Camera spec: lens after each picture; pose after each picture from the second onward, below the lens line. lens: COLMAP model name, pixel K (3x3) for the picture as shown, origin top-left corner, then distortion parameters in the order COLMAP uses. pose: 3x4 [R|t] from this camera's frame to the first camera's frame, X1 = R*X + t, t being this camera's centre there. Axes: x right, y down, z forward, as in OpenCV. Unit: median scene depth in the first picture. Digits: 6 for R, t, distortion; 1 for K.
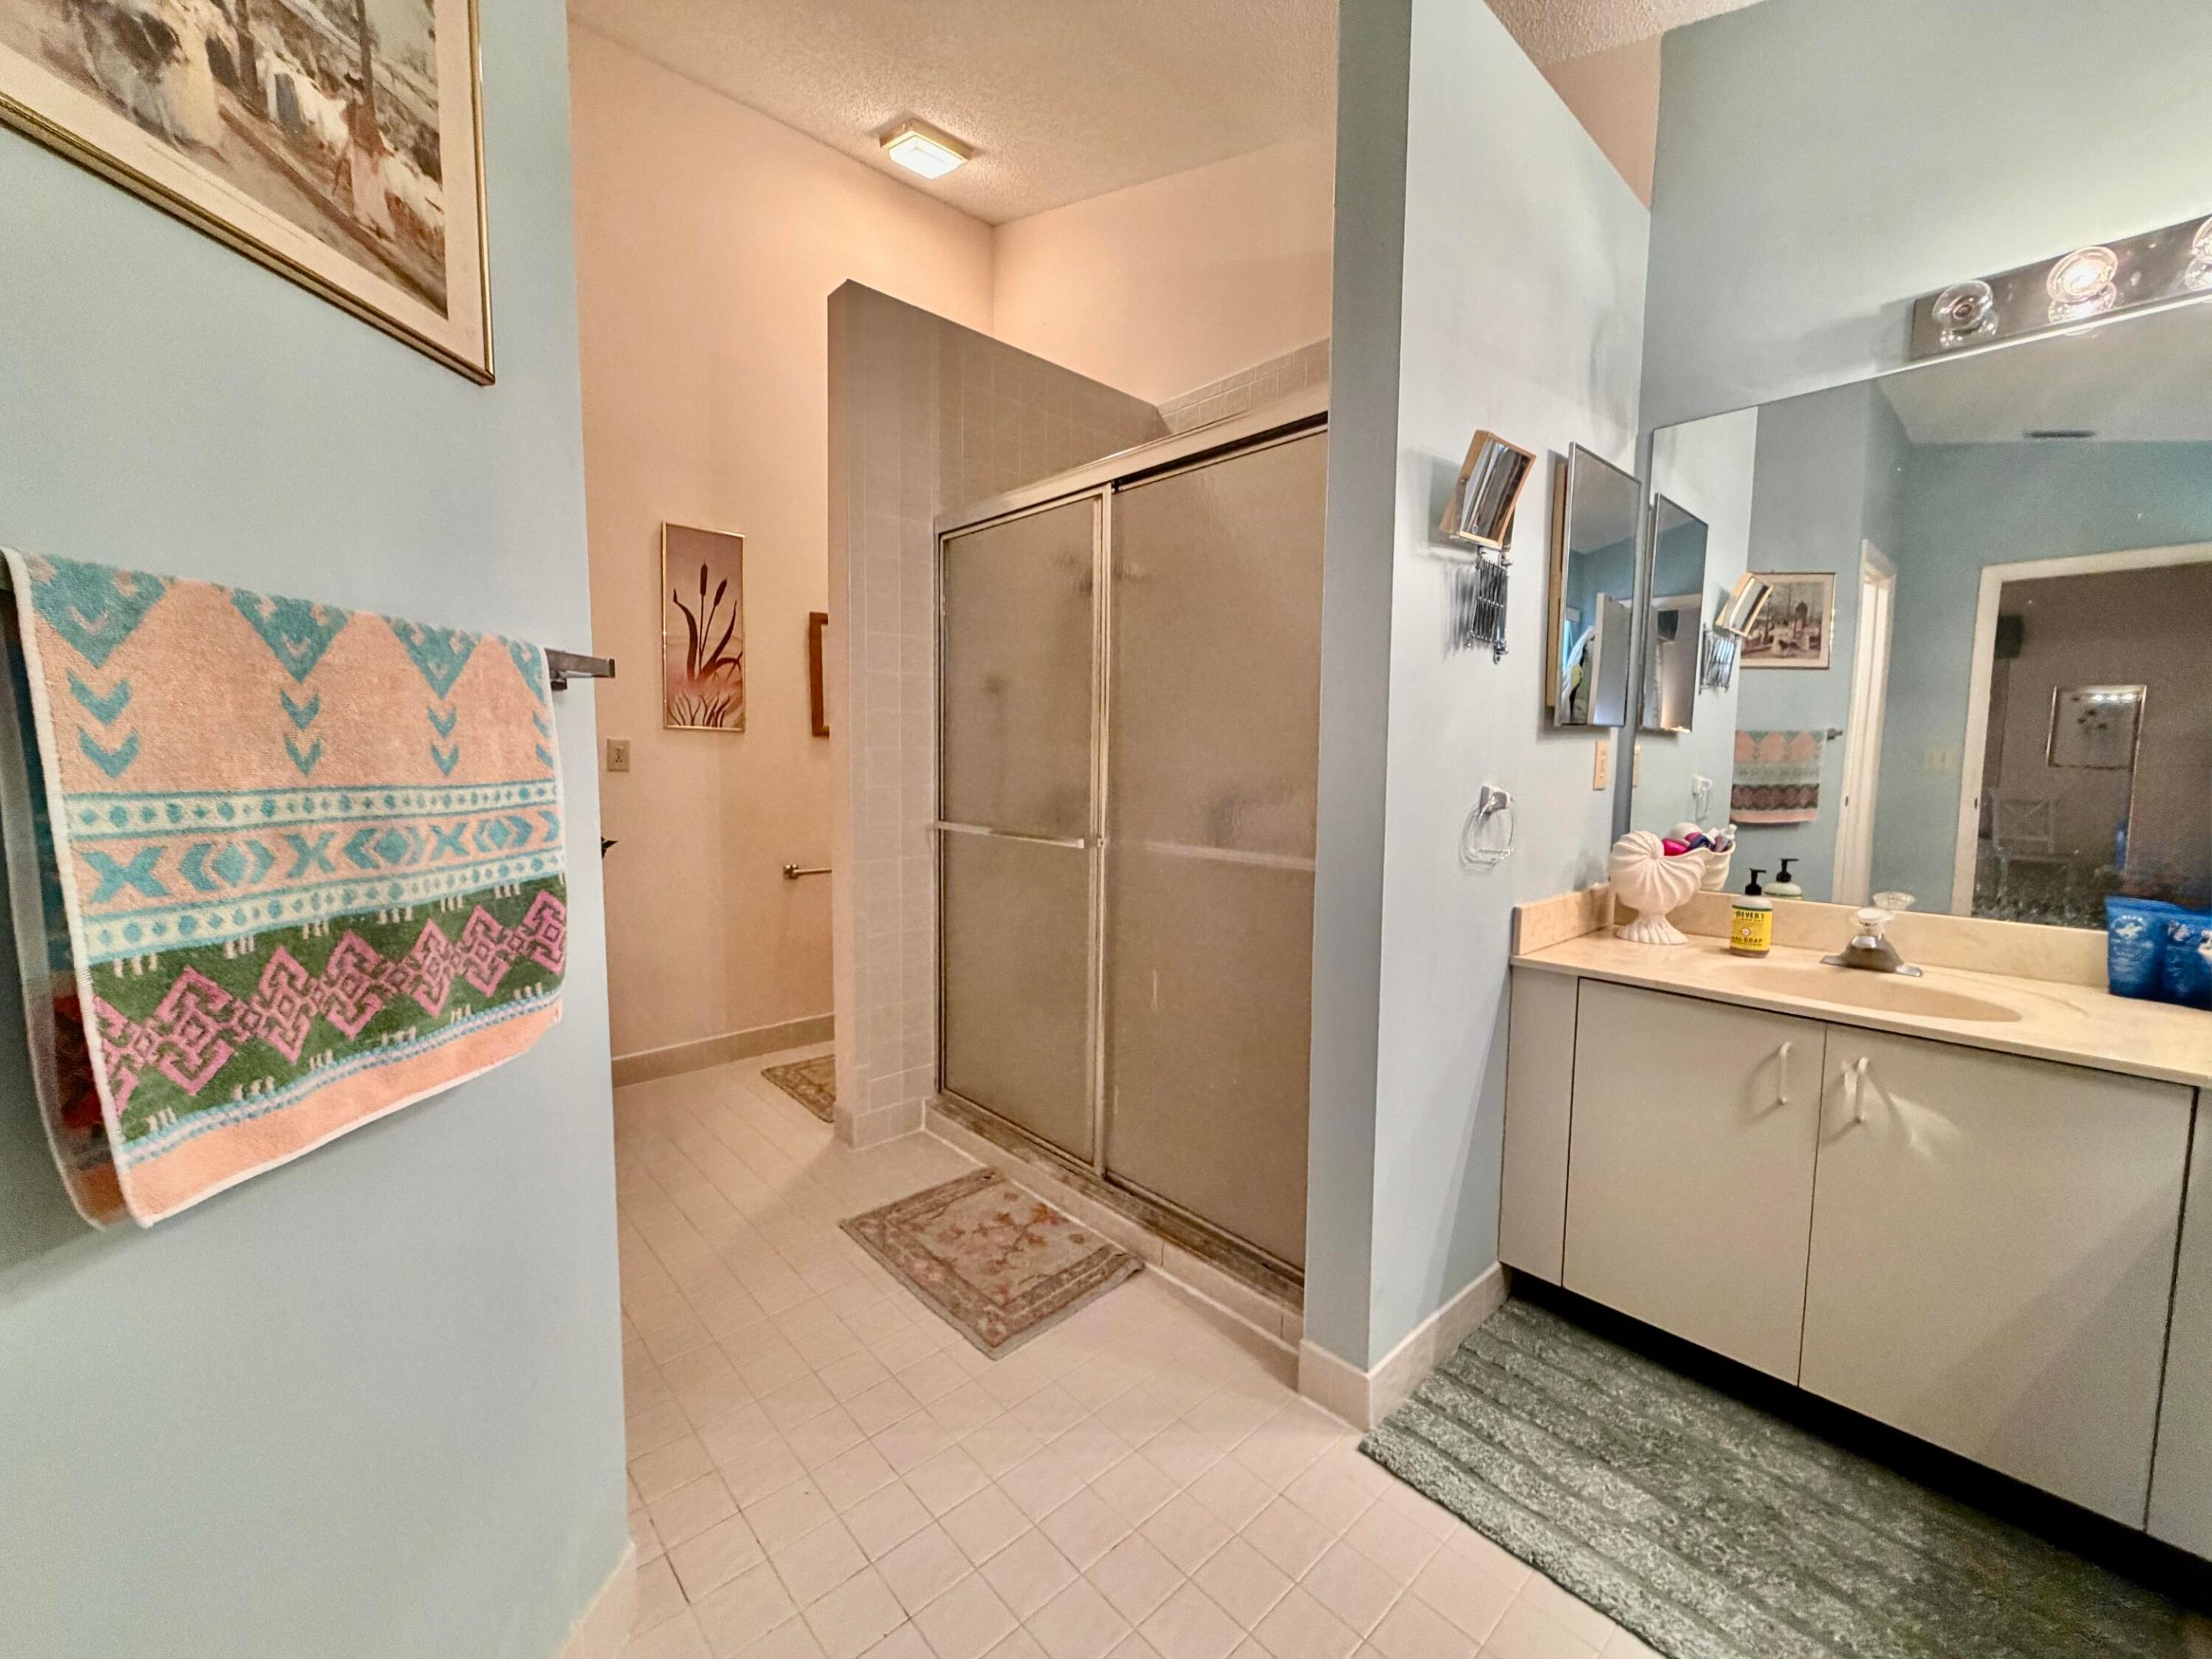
lens RADIAL K [[876.9, 0, 1100.0], [0, 876.9, 827.2], [0, 0, 1]] dist [-0.008197, 0.001630]
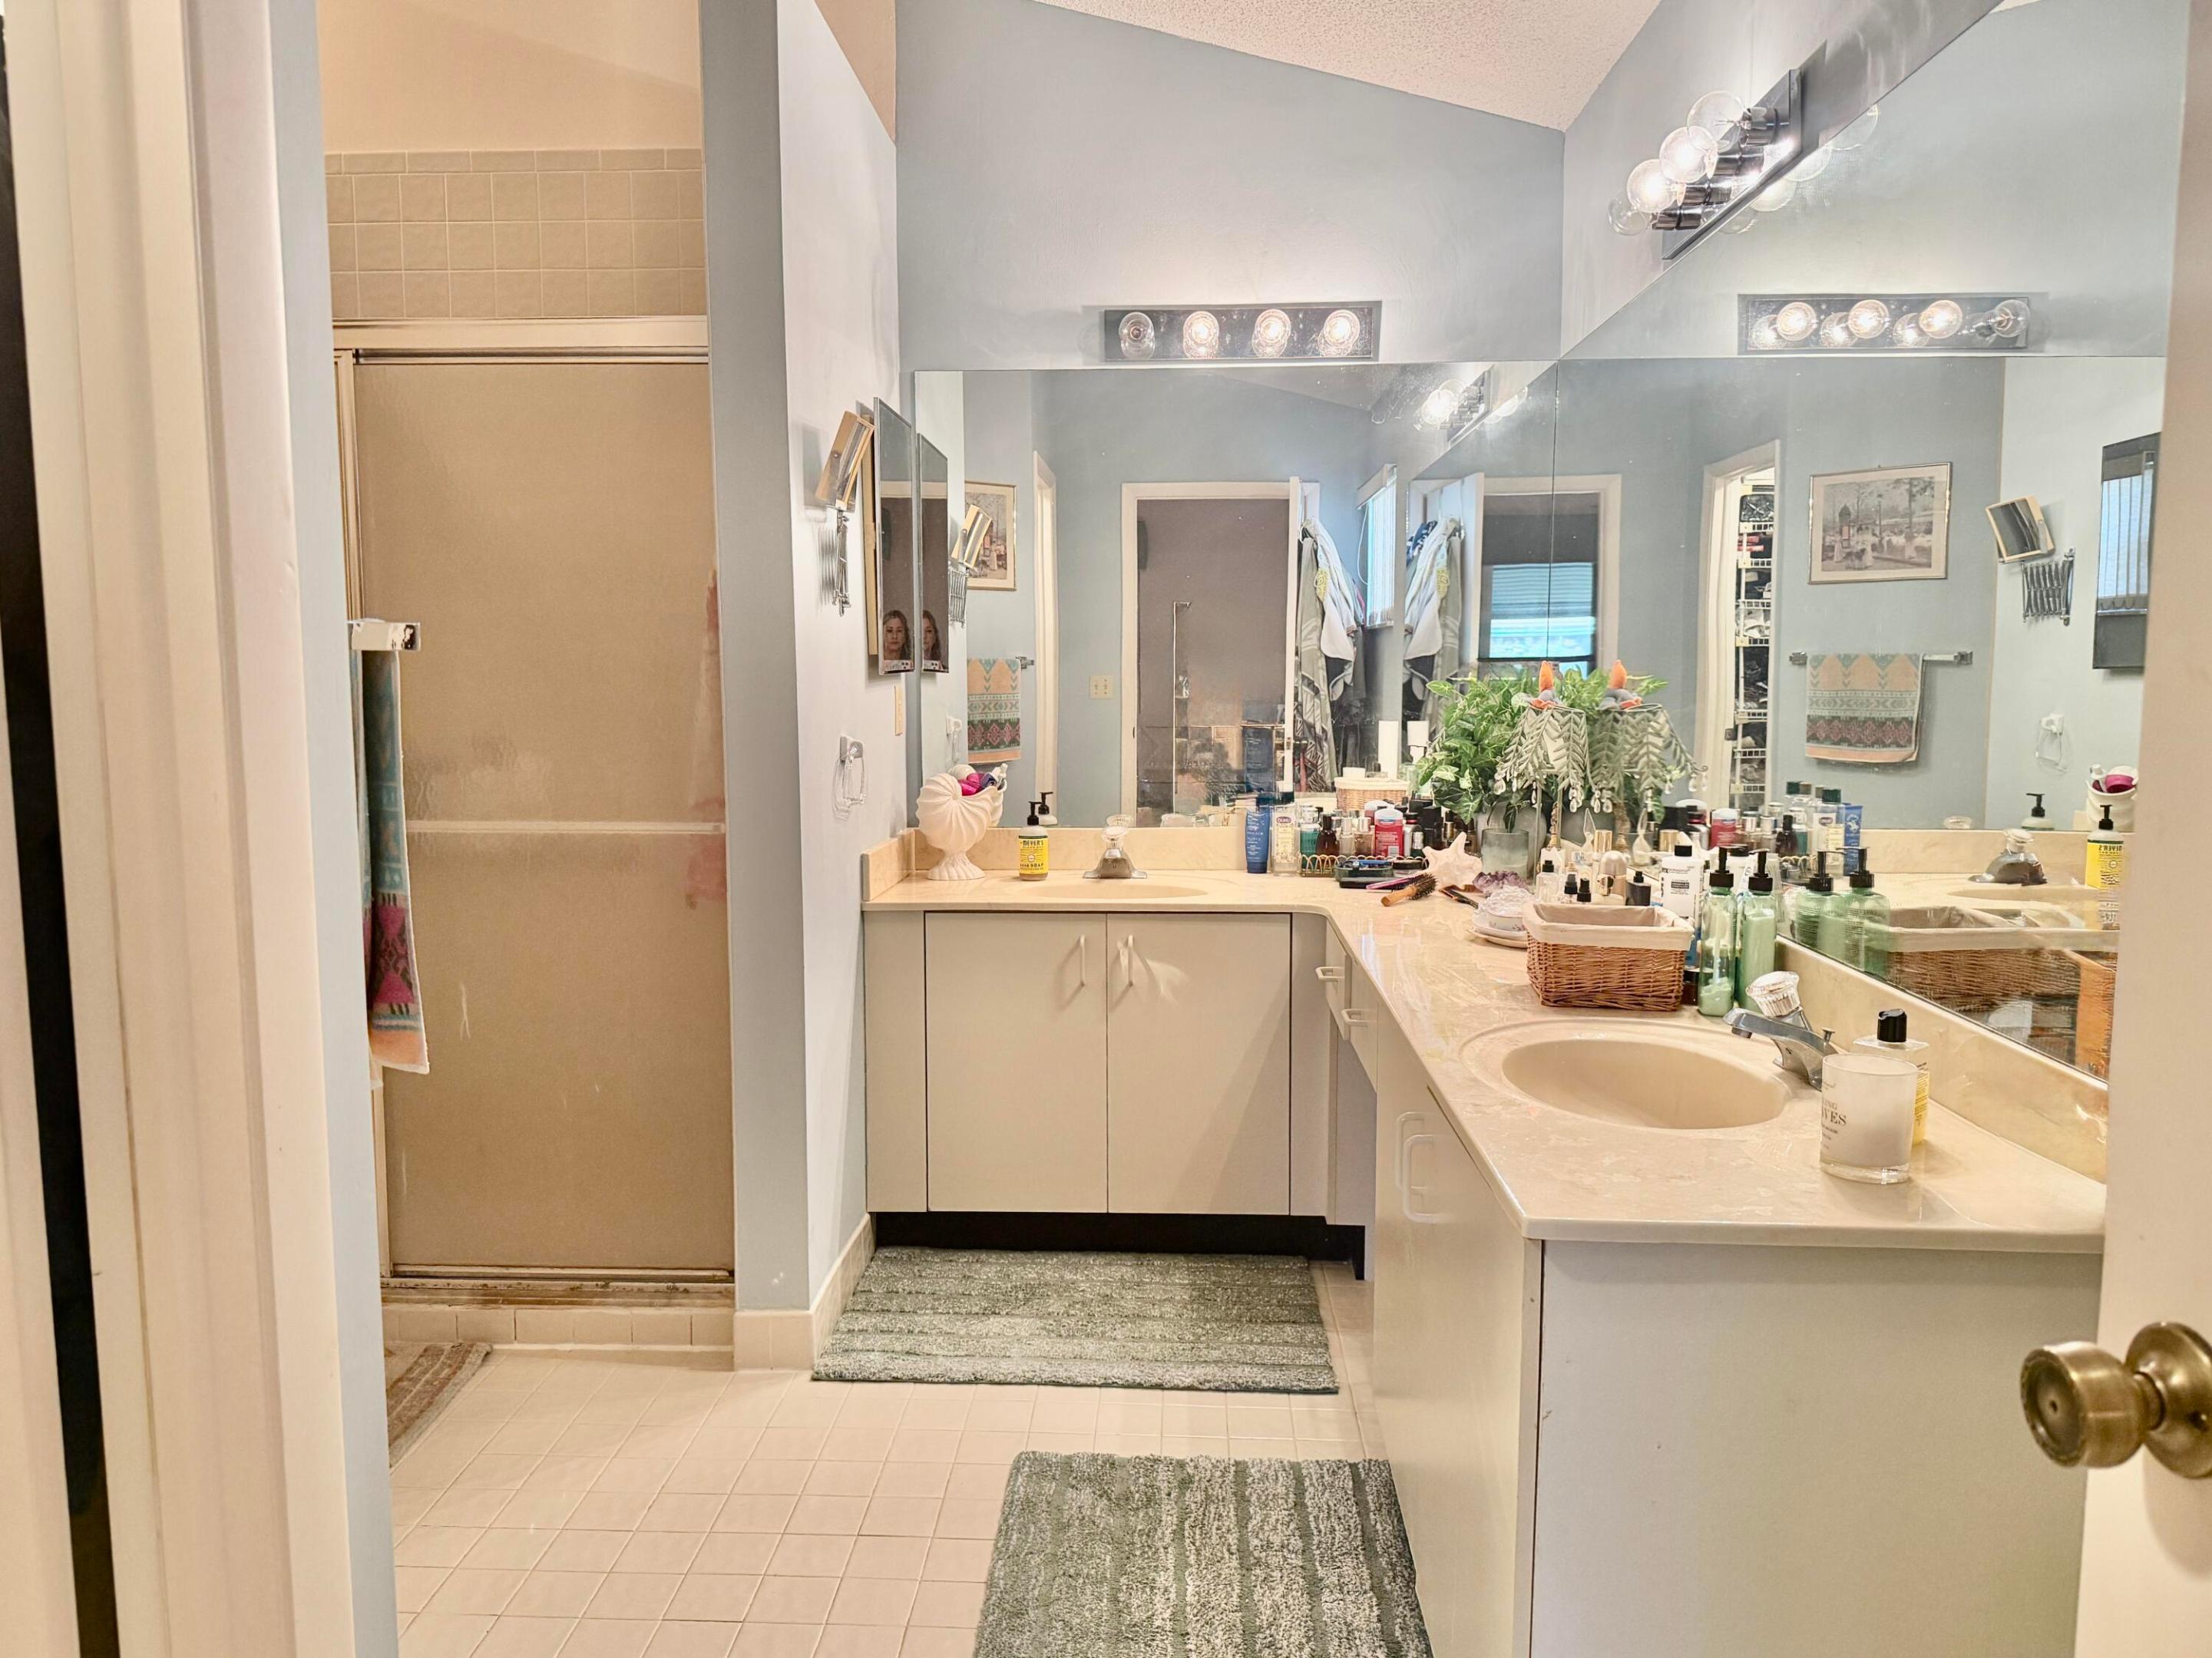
lens RADIAL K [[1528.4, 0, 1106.6], [0, 1528.4, 827.3], [0, 0, 1]] dist [0.068129, -0.083802]
pose [[0.704490, -0.078295, 0.705382, -0.585235], [0.067165, 0.996790, 0.043561, 0.002242], [-0.706529, 0.016689, 0.707487, -0.463422]]
